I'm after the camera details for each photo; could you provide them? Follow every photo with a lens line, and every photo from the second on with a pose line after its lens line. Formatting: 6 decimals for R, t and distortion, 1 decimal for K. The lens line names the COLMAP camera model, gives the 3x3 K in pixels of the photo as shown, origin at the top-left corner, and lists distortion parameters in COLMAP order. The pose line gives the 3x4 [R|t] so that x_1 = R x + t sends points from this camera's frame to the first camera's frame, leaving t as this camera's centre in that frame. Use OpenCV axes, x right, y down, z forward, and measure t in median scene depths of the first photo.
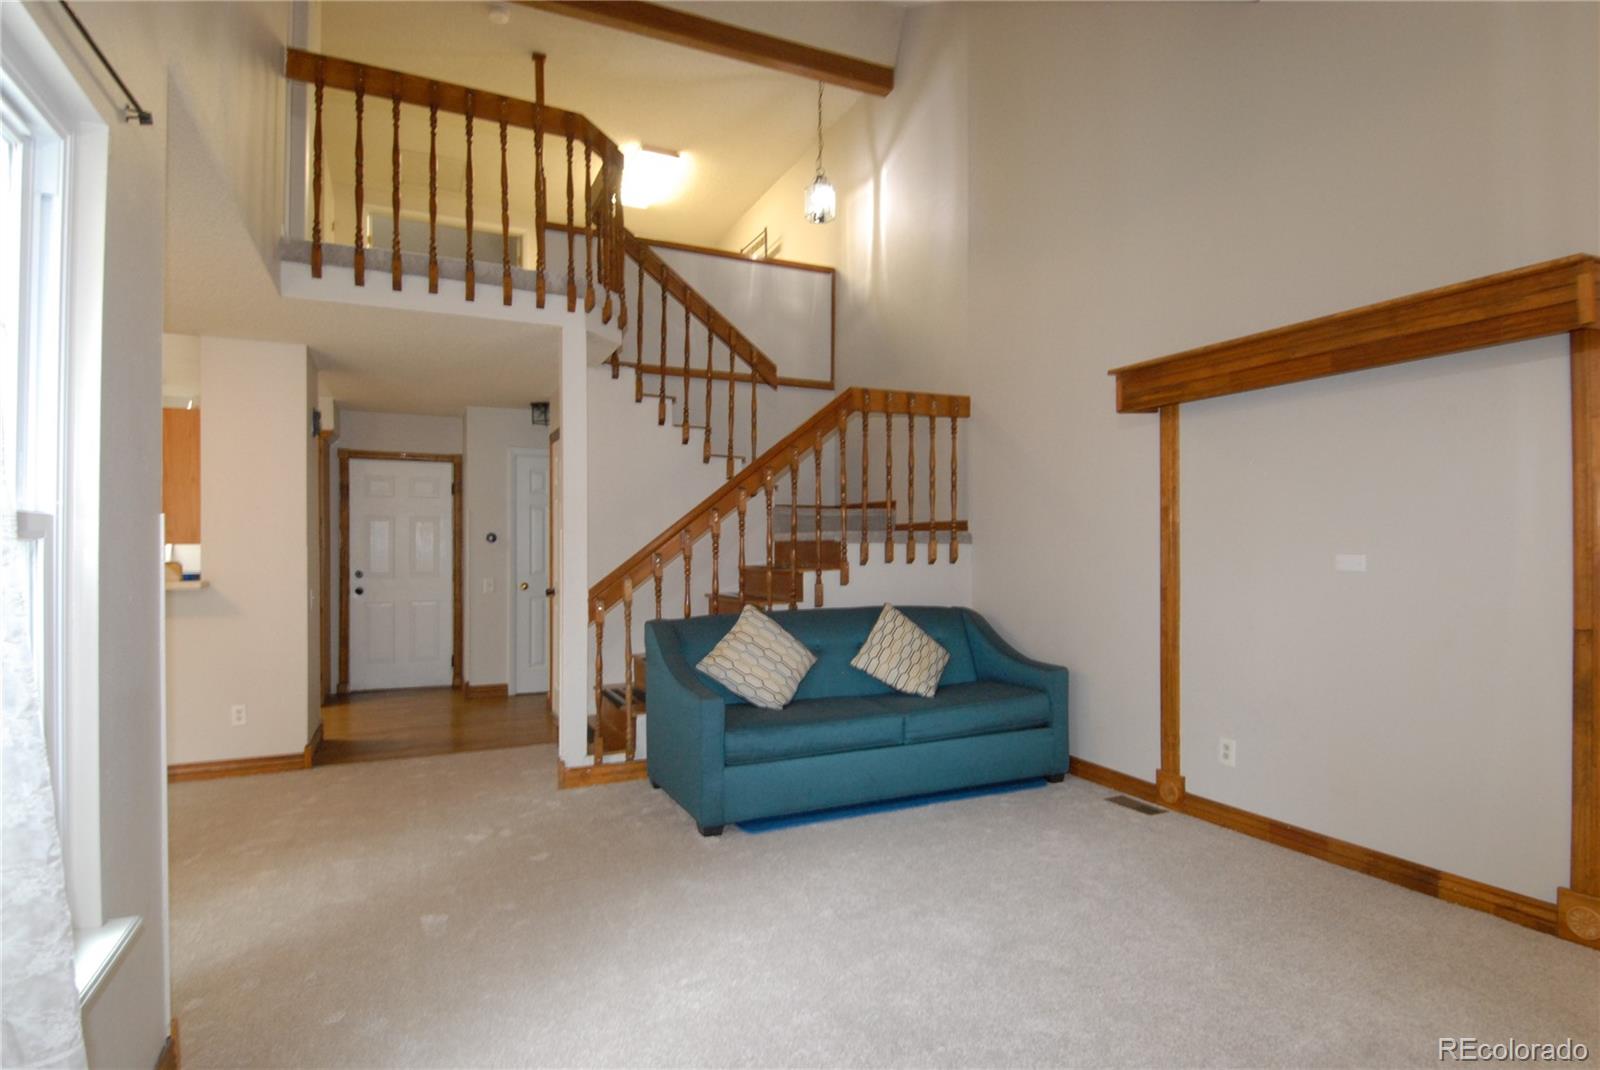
lens RADIAL K [[846.4, 0, 800.0], [0, 846.4, 535.0], [0, 0, 1]] dist [0.042018, 0.000034]
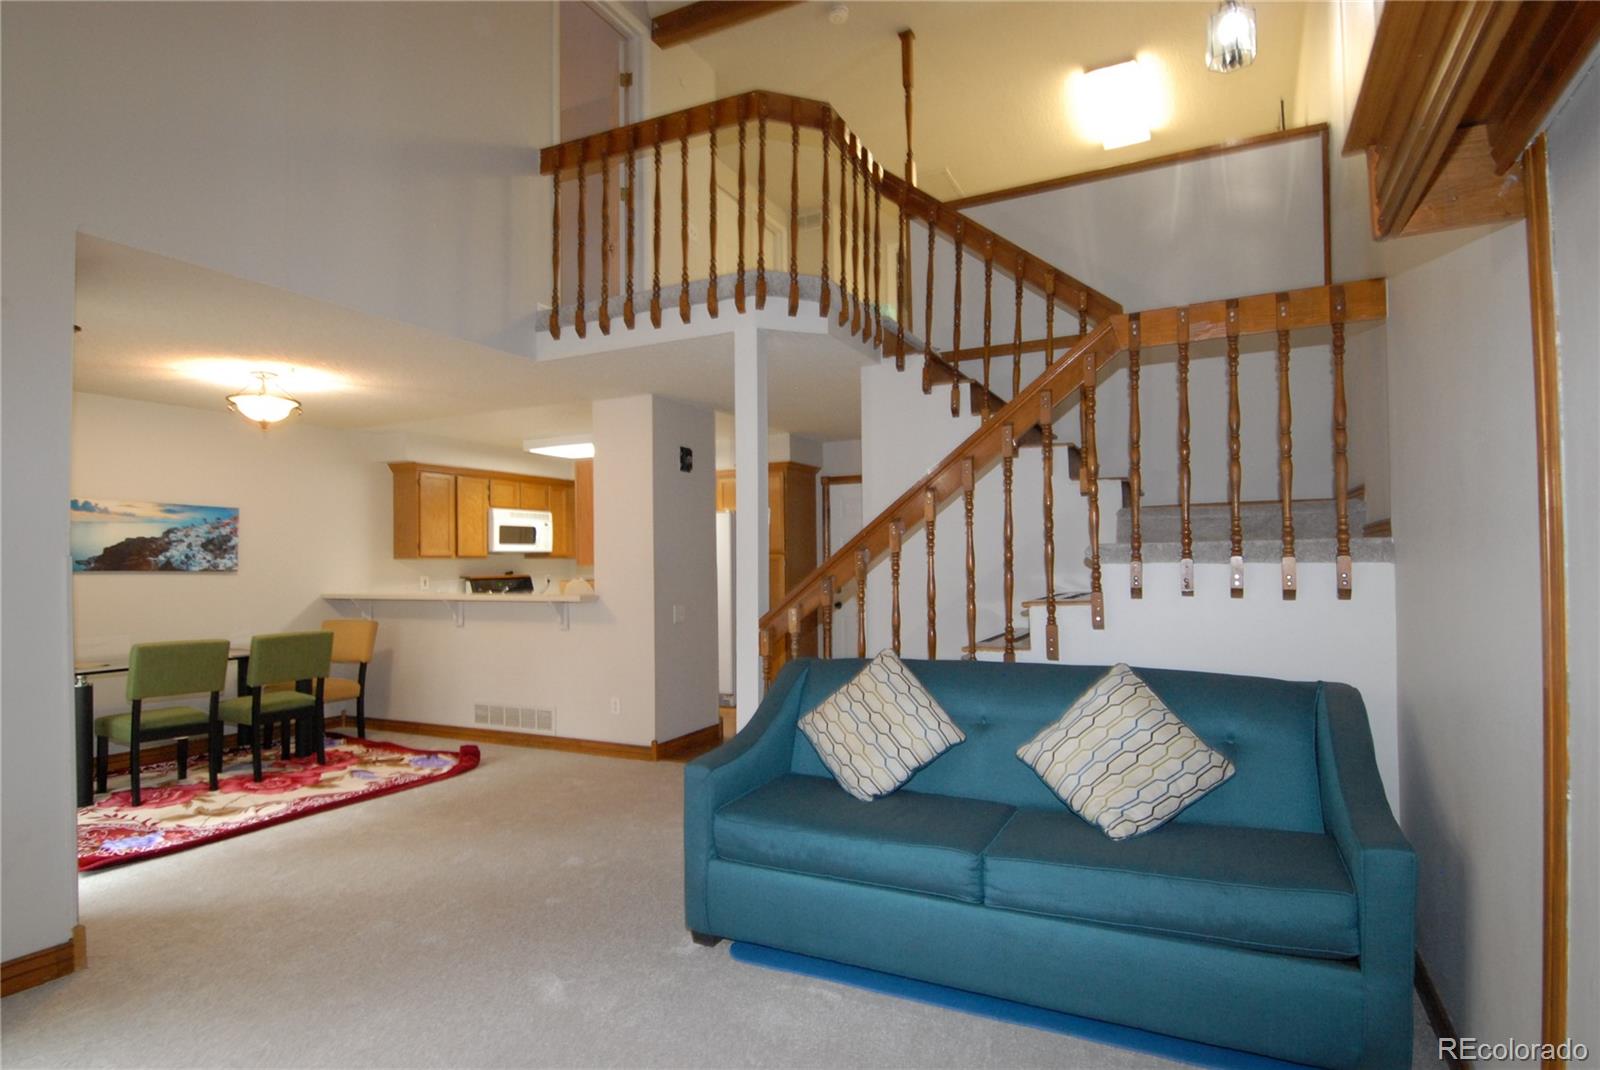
lens RADIAL K [[846.4, 0, 800.0], [0, 846.4, 535.0], [0, 0, 1]] dist [0.042018, 0.000034]
pose [[0.614609, -0.028577, -0.788314, 0.450504], [0.019302, 0.999589, -0.021188, -0.001926], [0.788596, -0.002194, 0.614908, 0.456159]]
